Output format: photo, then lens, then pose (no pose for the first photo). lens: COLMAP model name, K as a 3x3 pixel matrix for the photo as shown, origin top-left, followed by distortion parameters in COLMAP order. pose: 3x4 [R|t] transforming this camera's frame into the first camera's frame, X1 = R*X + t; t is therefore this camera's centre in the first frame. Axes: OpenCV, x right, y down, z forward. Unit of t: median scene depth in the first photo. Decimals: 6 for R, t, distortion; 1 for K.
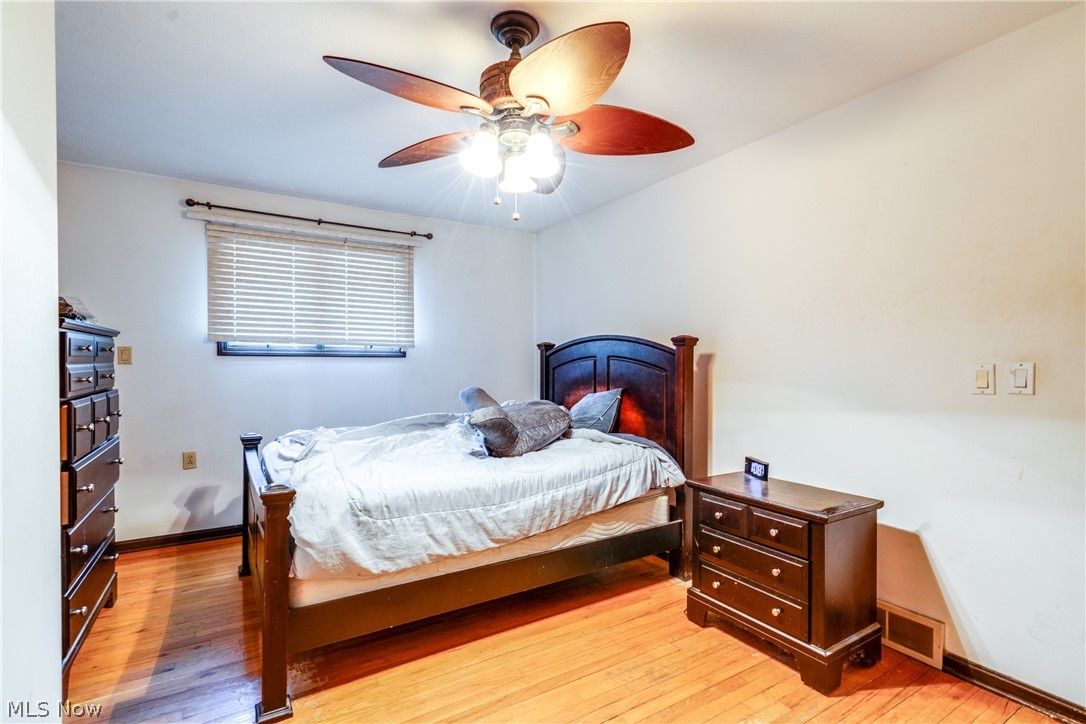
lens RADIAL K [[494.7, 0, 535.6], [0, 494.7, 366.5], [0, 0, 1]] dist [-0.011190, 0.001969]
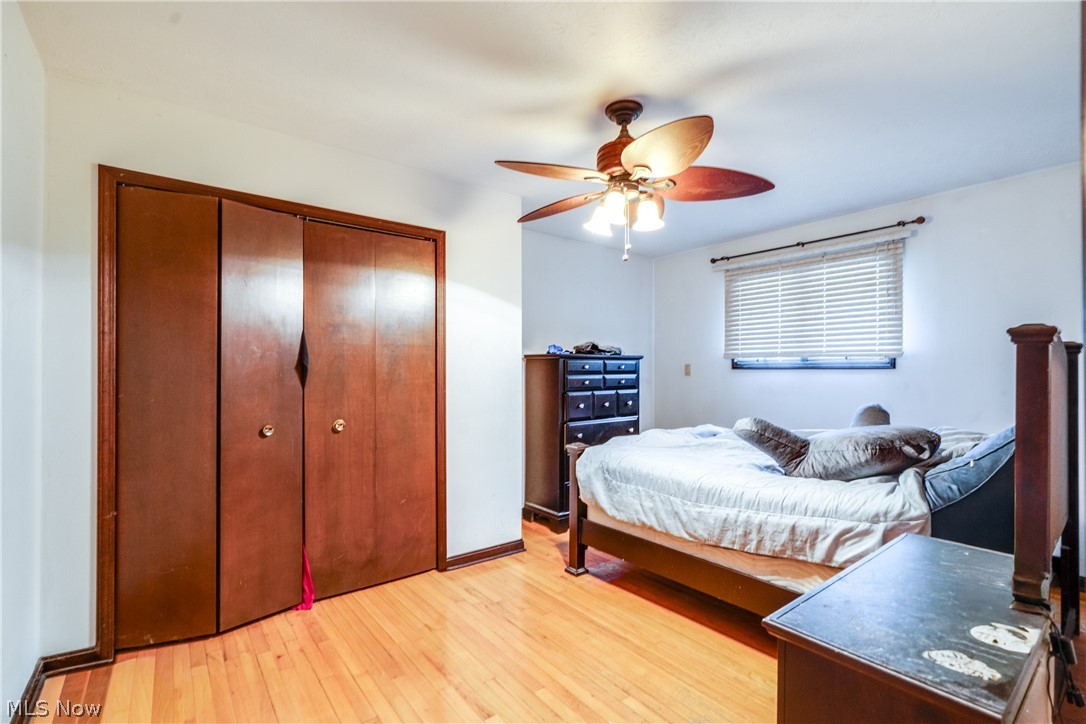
lens RADIAL K [[494.7, 0, 536.3], [0, 494.7, 363.7], [0, 0, 1]] dist [-0.011190, 0.001969]
pose [[0.101209, -0.021586, -0.994631, 0.869323], [-0.010920, 0.999680, -0.022807, -0.000141], [0.994805, 0.013170, 0.100941, 0.473979]]
